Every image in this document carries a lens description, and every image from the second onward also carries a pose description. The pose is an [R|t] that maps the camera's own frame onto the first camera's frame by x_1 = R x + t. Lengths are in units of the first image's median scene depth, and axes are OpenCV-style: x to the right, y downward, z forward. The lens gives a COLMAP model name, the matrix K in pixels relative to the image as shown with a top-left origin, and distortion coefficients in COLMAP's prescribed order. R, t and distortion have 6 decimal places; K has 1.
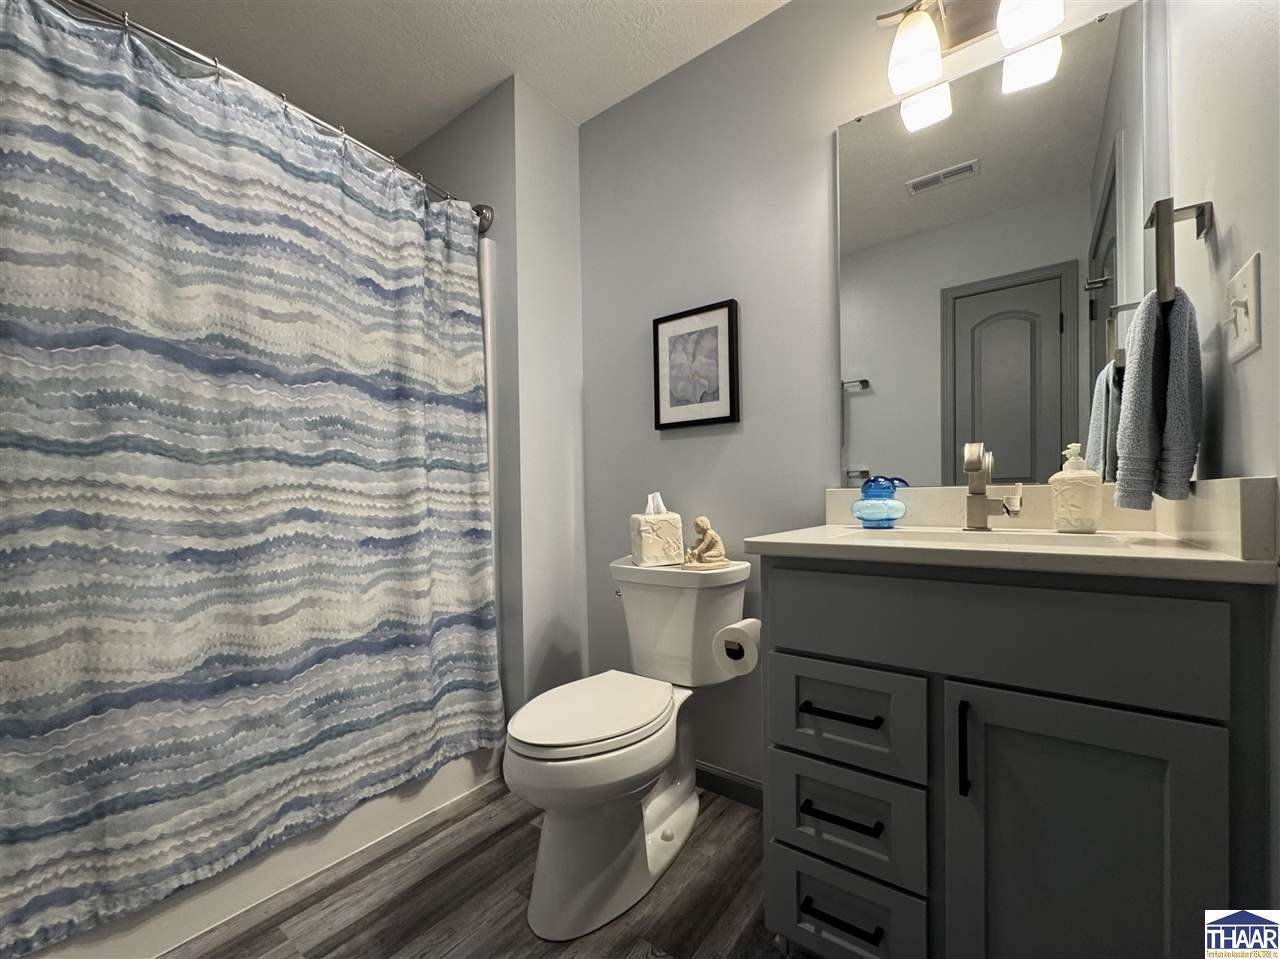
lens RADIAL K [[527.7, 0, 640.3], [0, 527.7, 503.1], [0, 0, 1]] dist [0.000370, 0.000012]
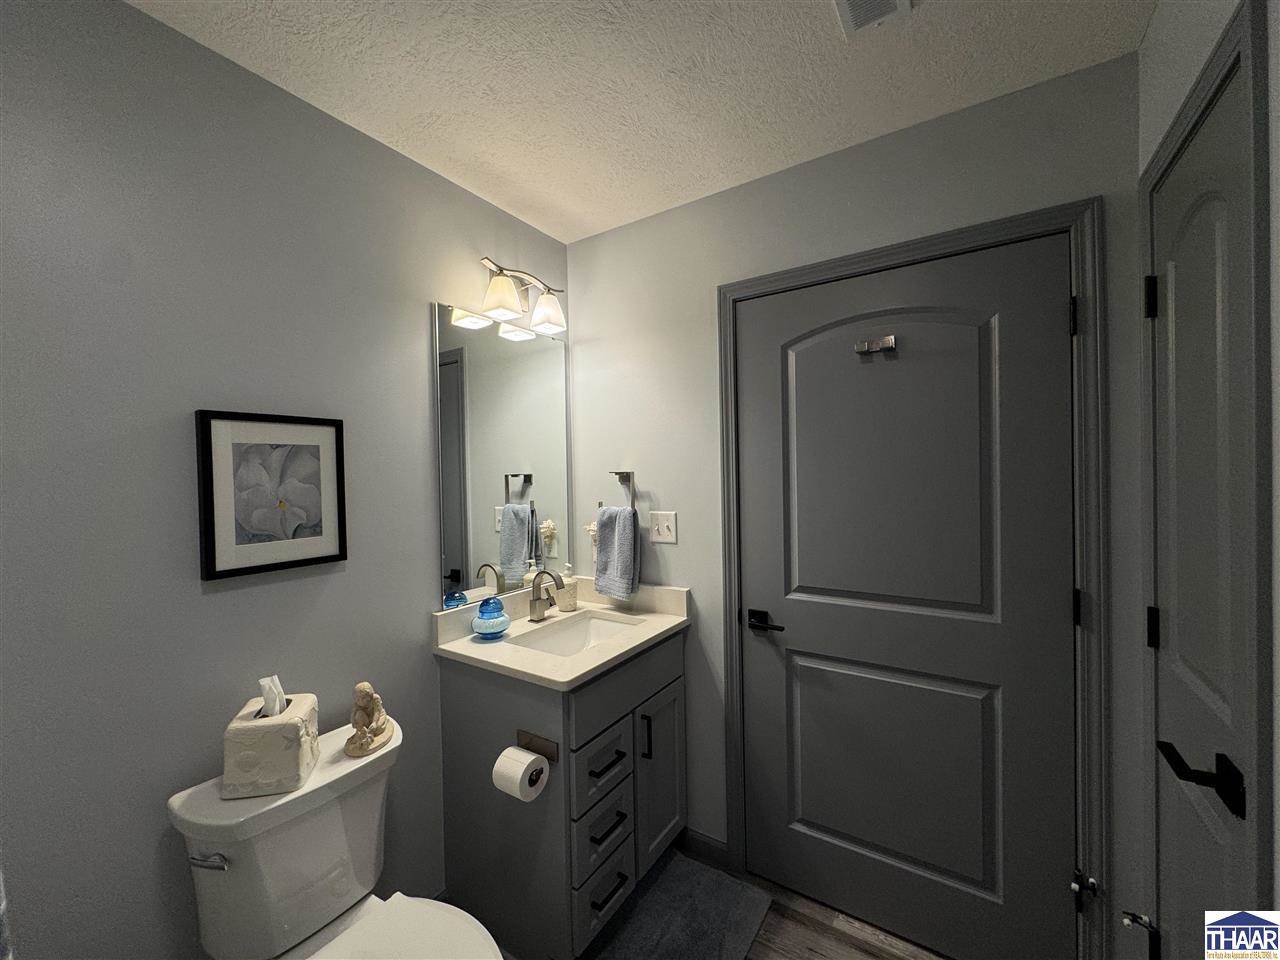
lens RADIAL K [[511.2, 0, 640.0], [0, 511.2, 480.0], [0, 0, 1]] dist [0.000214, 0.000002]
pose [[-0.058613, -0.000534, 0.998281, -0.654888], [0.037452, 0.999295, 0.002734, -0.257023], [-0.997578, 0.037548, -0.058551, 0.532683]]
